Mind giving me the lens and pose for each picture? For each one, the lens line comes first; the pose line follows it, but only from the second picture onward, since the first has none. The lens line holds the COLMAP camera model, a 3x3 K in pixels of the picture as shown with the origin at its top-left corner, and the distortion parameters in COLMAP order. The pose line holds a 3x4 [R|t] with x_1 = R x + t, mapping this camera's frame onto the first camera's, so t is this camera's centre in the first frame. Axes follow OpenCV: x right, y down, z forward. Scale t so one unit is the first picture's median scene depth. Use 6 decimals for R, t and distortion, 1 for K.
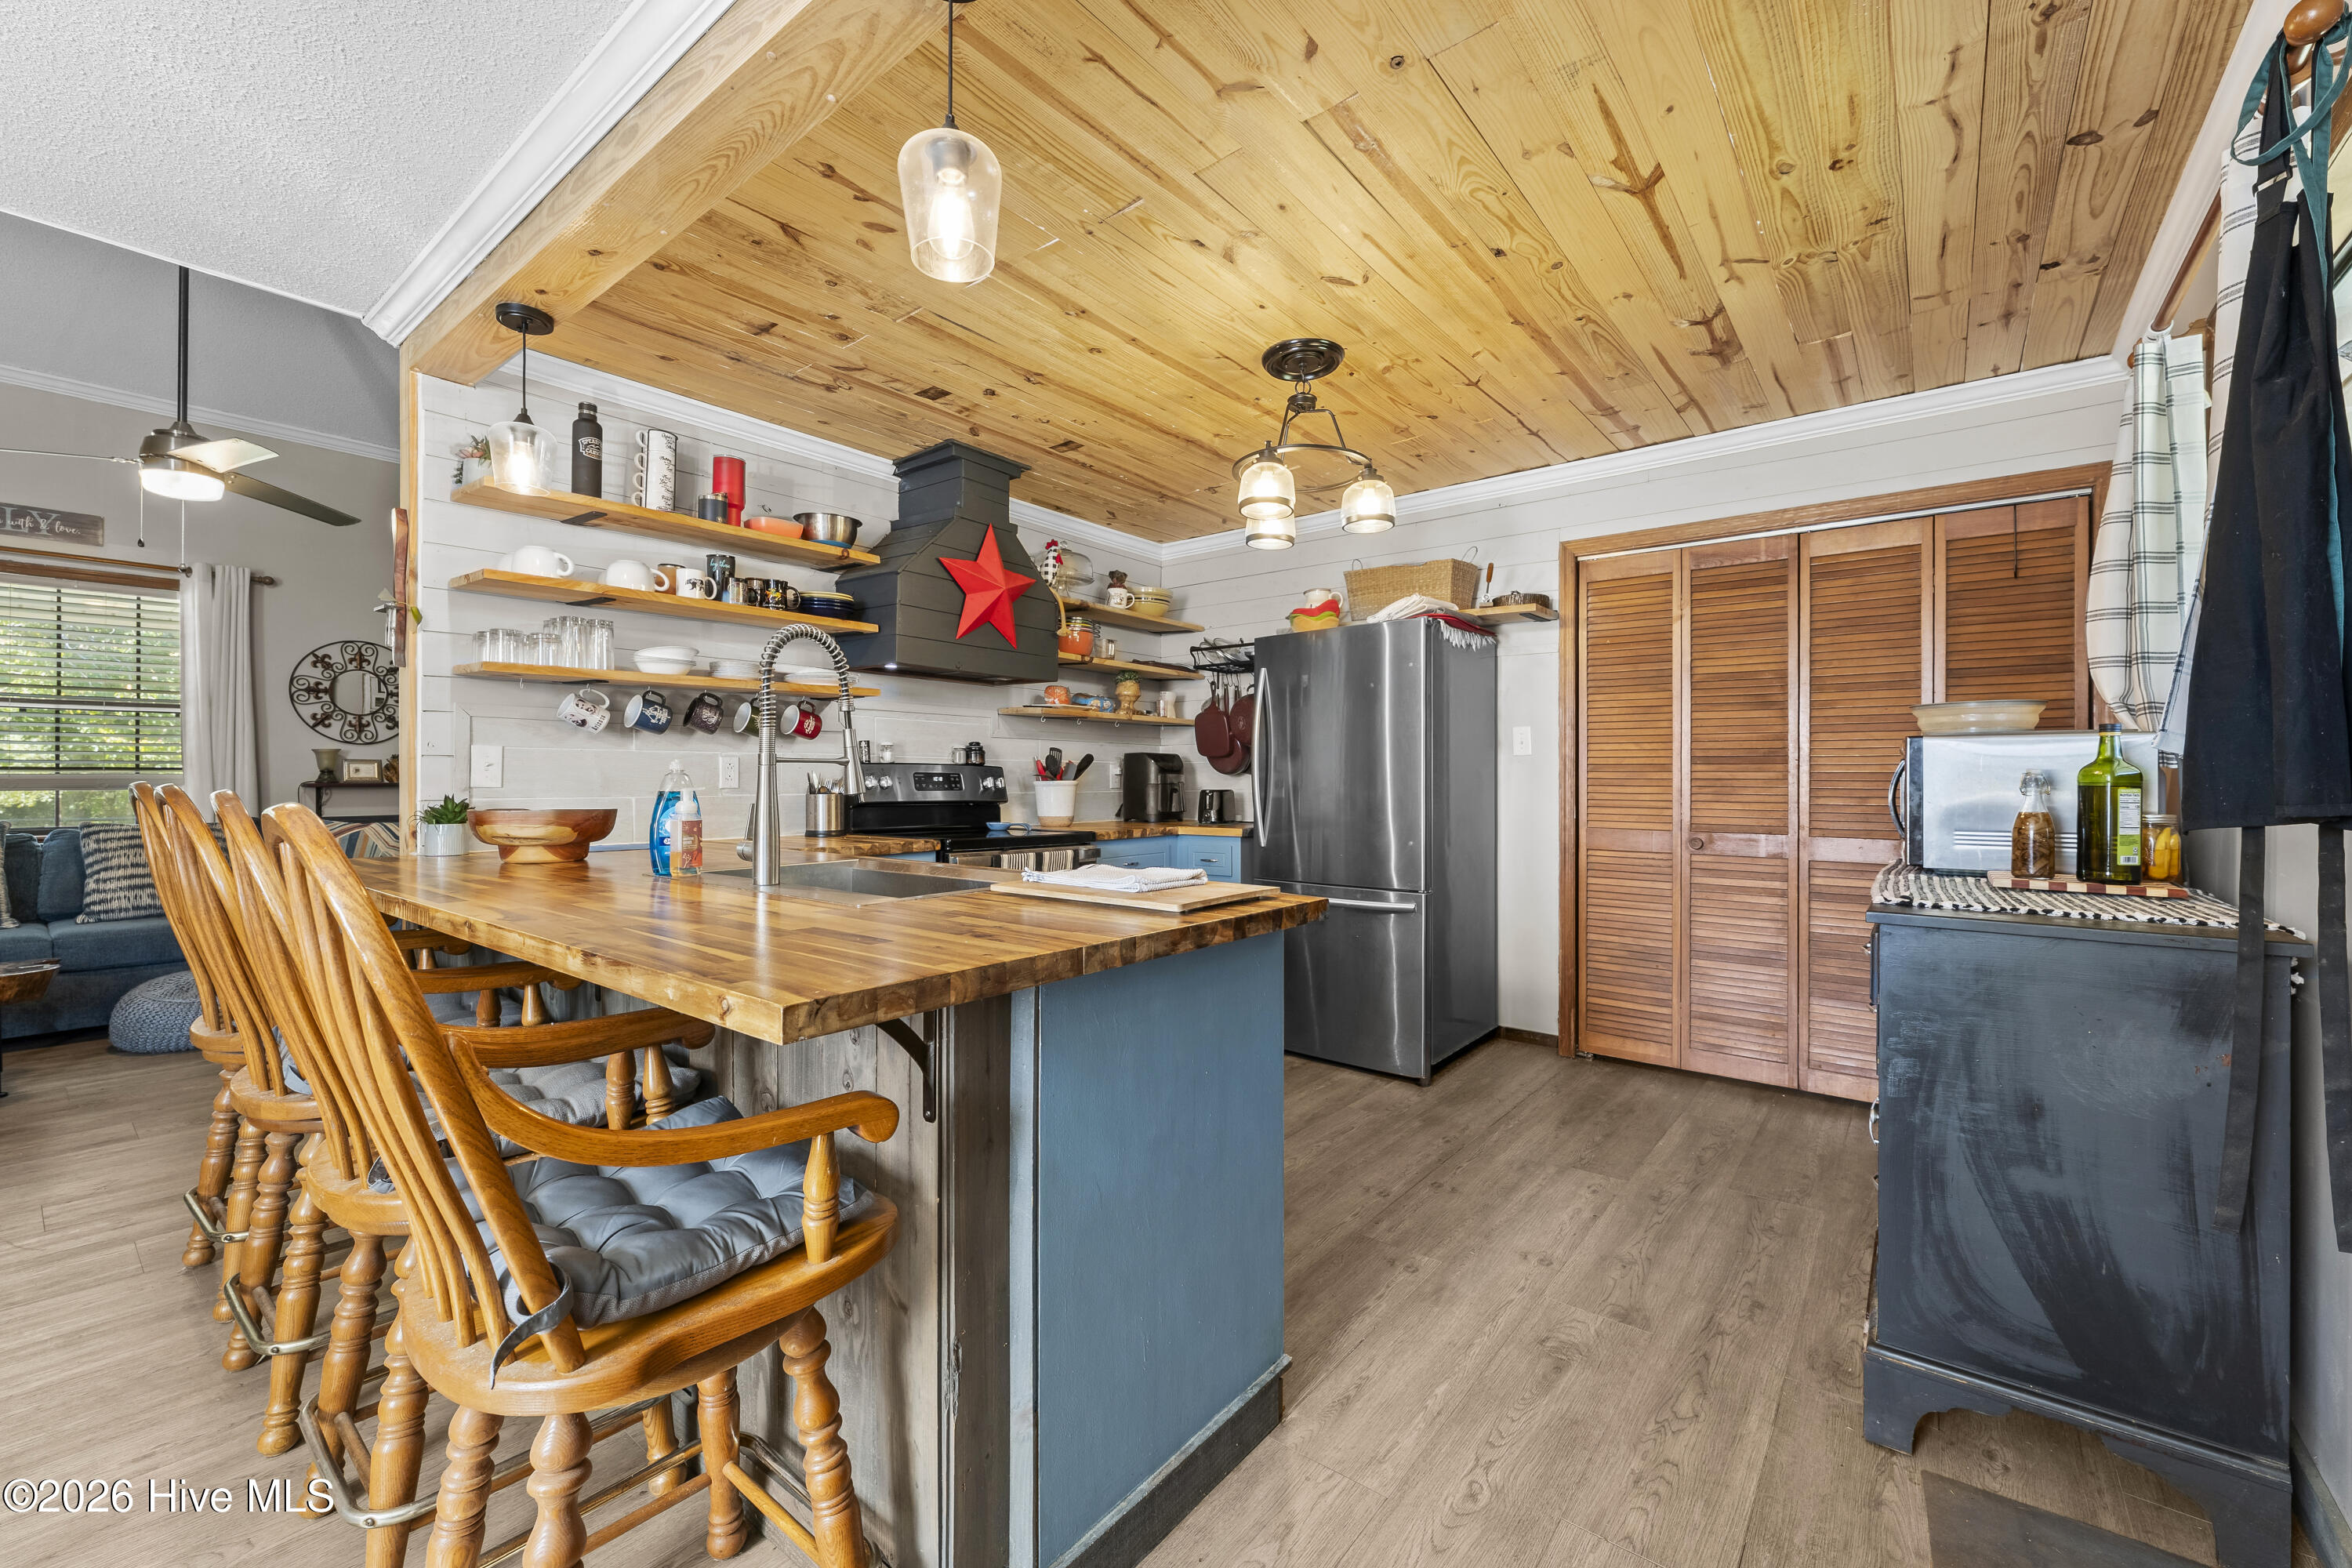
lens RADIAL K [[949.3, 0, 1168.7], [0, 949.3, 773.6], [0, 0, 1]] dist [-0.003810, -0.000543]
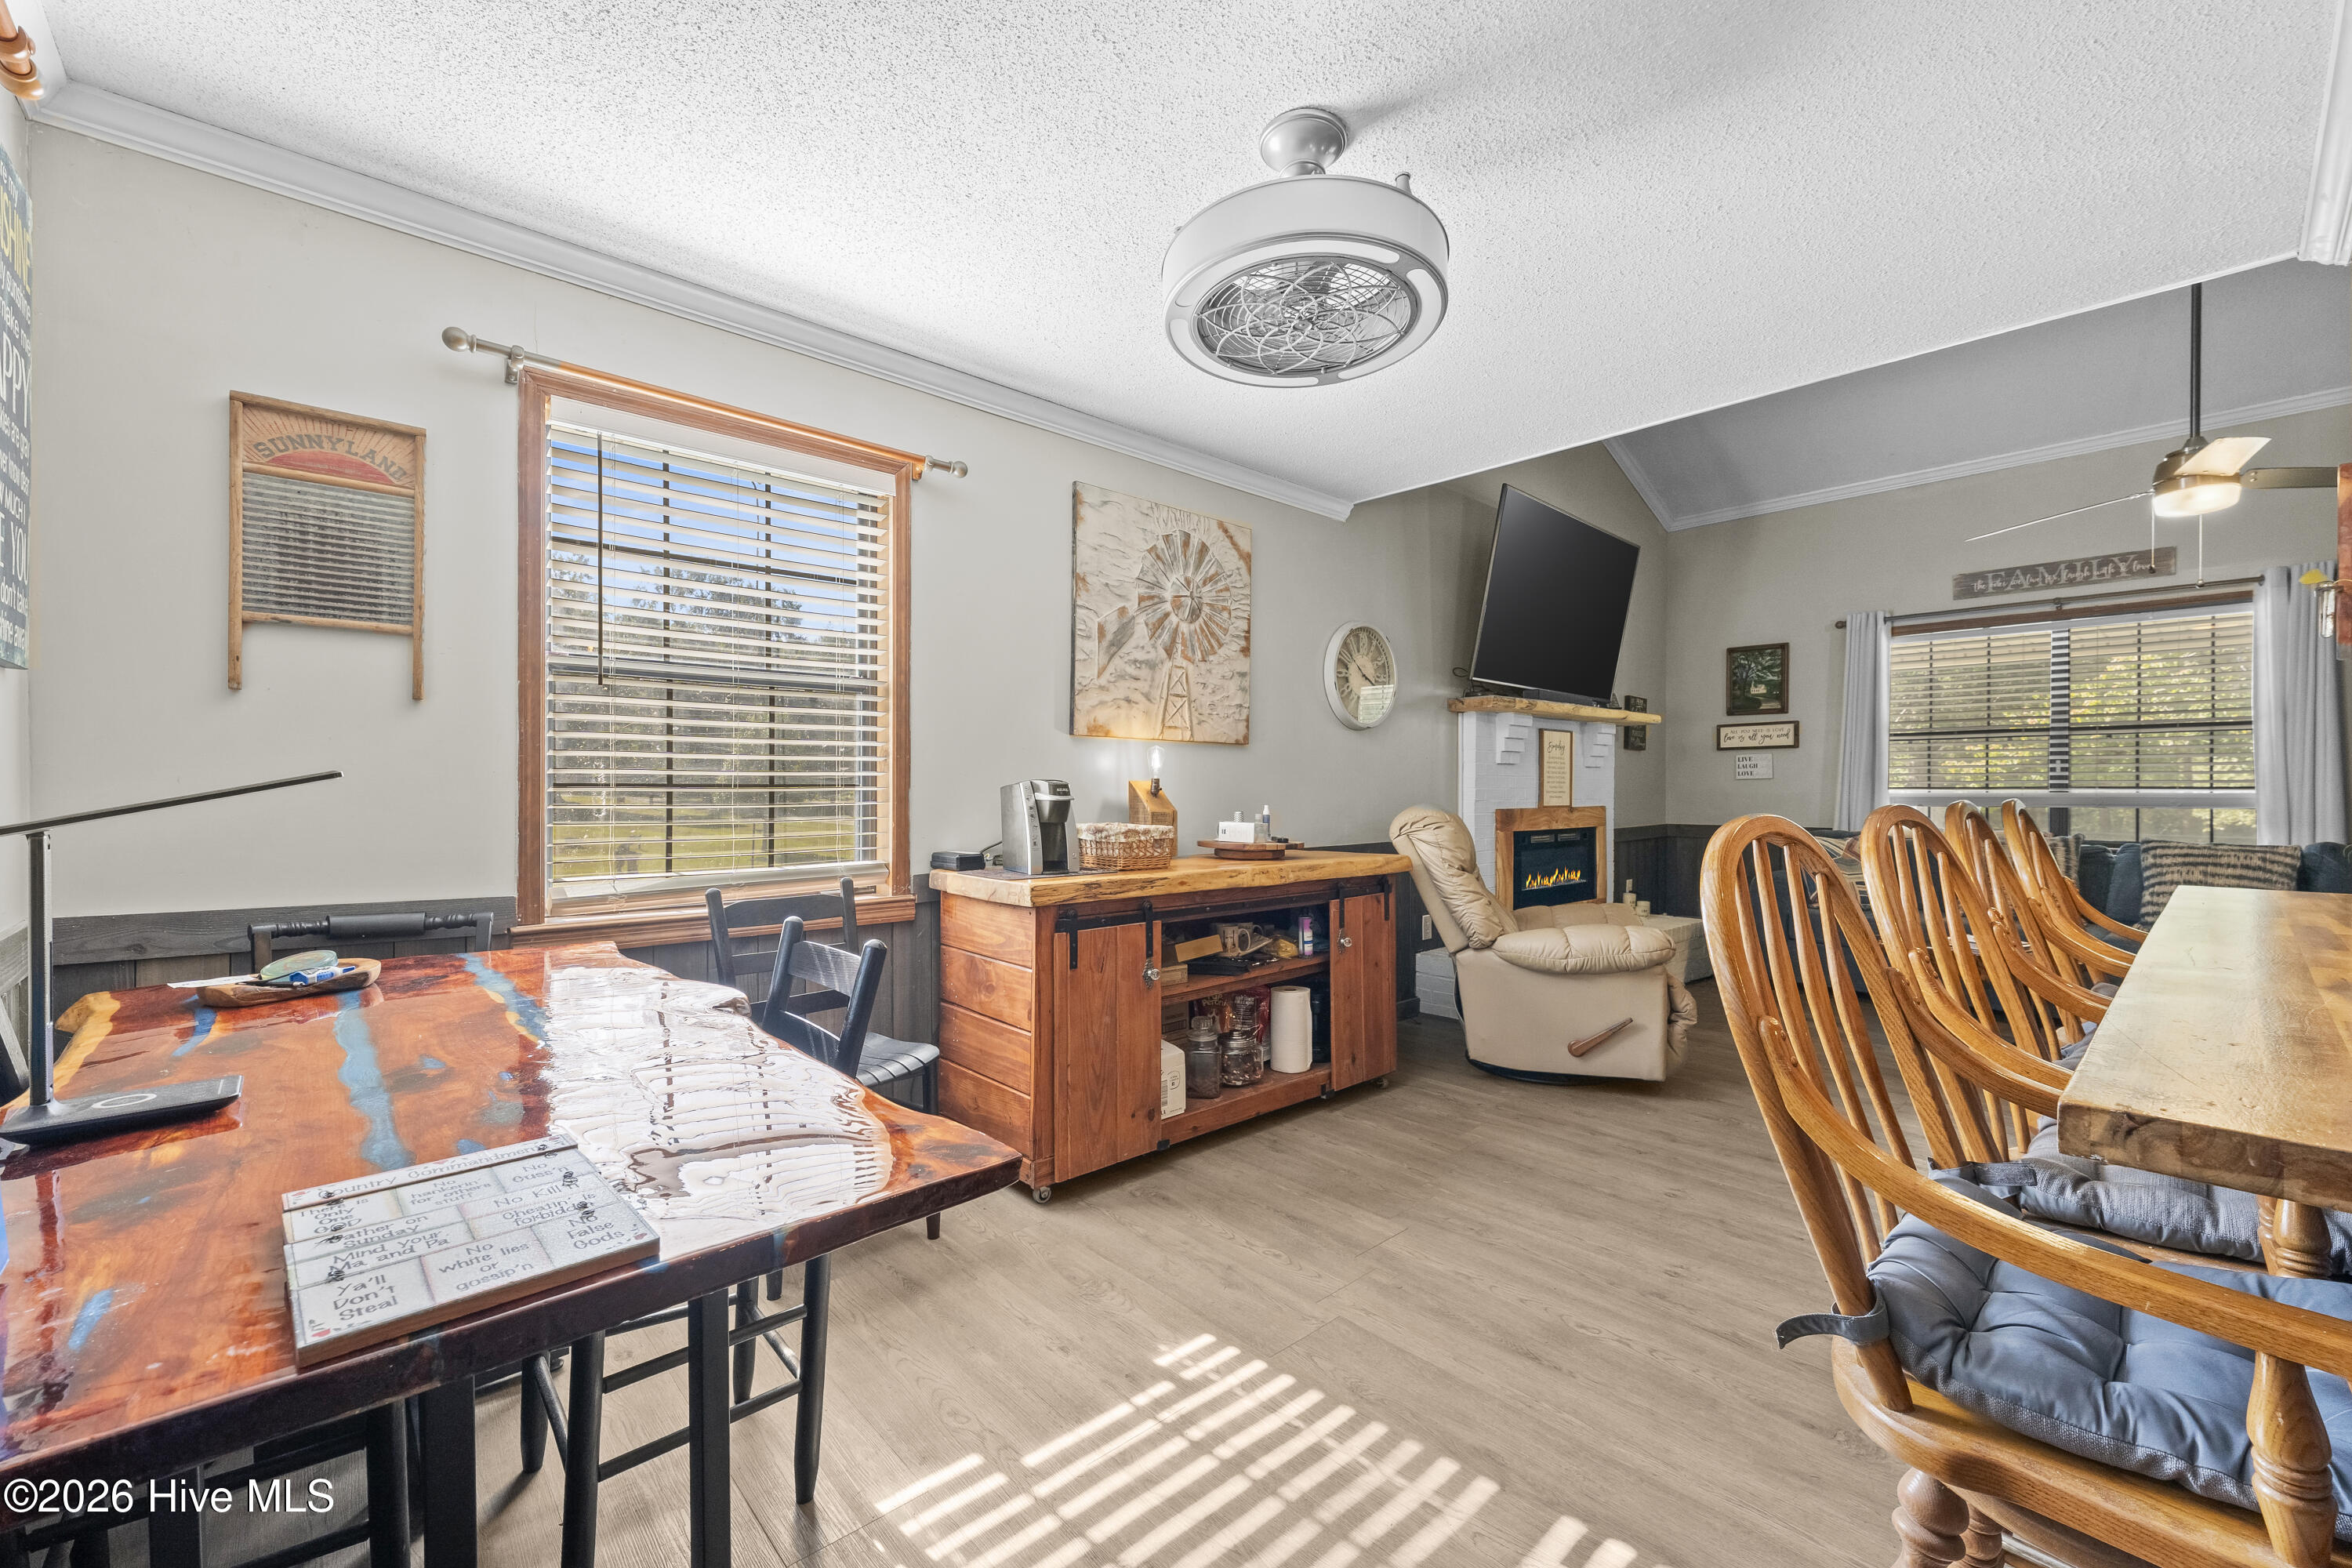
lens RADIAL K [[949.3, 0, 1170.6], [0, 949.3, 796.5], [0, 0, 1]] dist [-0.003810, -0.000543]
pose [[-0.170393, 0.004156, -0.985367, 0.111417], [-0.000325, 0.999991, 0.004274, 0.000542], [0.985376, 0.001048, -0.170390, 0.110320]]
